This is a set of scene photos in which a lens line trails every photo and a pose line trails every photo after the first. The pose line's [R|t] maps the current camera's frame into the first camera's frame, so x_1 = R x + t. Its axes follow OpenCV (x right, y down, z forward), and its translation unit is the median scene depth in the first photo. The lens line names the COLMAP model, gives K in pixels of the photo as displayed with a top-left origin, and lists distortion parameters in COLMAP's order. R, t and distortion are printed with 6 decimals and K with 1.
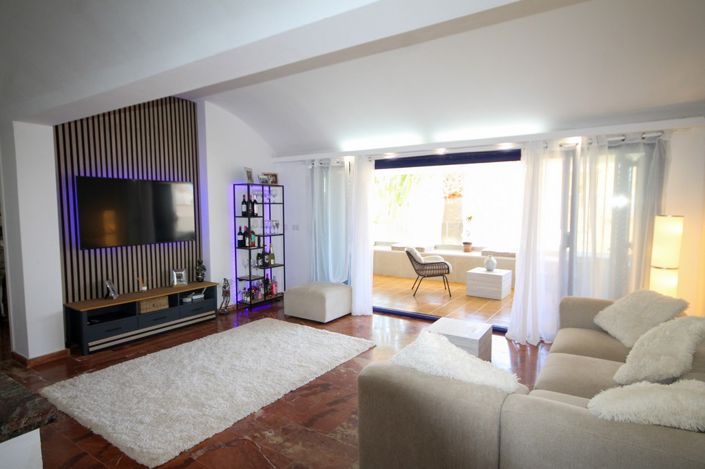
lens RADIAL K [[408.9, 0, 352.5], [0, 408.9, 234.5], [0, 0, 1]] dist [-0.000037, -0.000057]
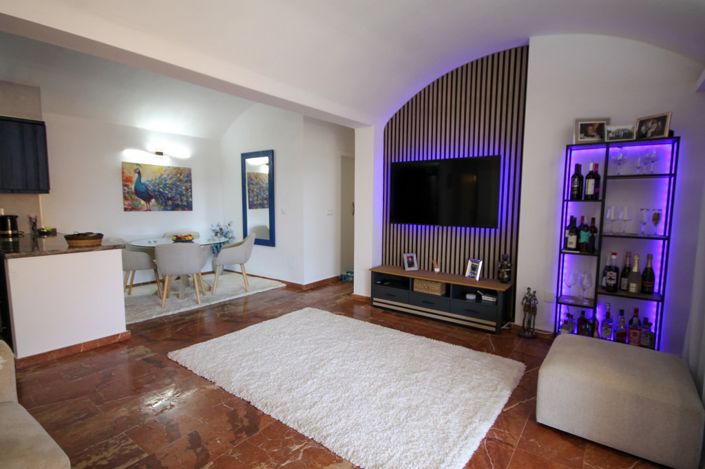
lens RADIAL K [[354.2, 0, 352.5], [0, 354.2, 234.5], [0, 0, 1]] dist [0.001955, 0.000337]
pose [[-0.065761, 0.099067, -0.992905, 0.361026], [-0.074936, 0.991759, 0.103916, -0.027952], [0.995018, 0.081238, -0.057796, 0.866292]]
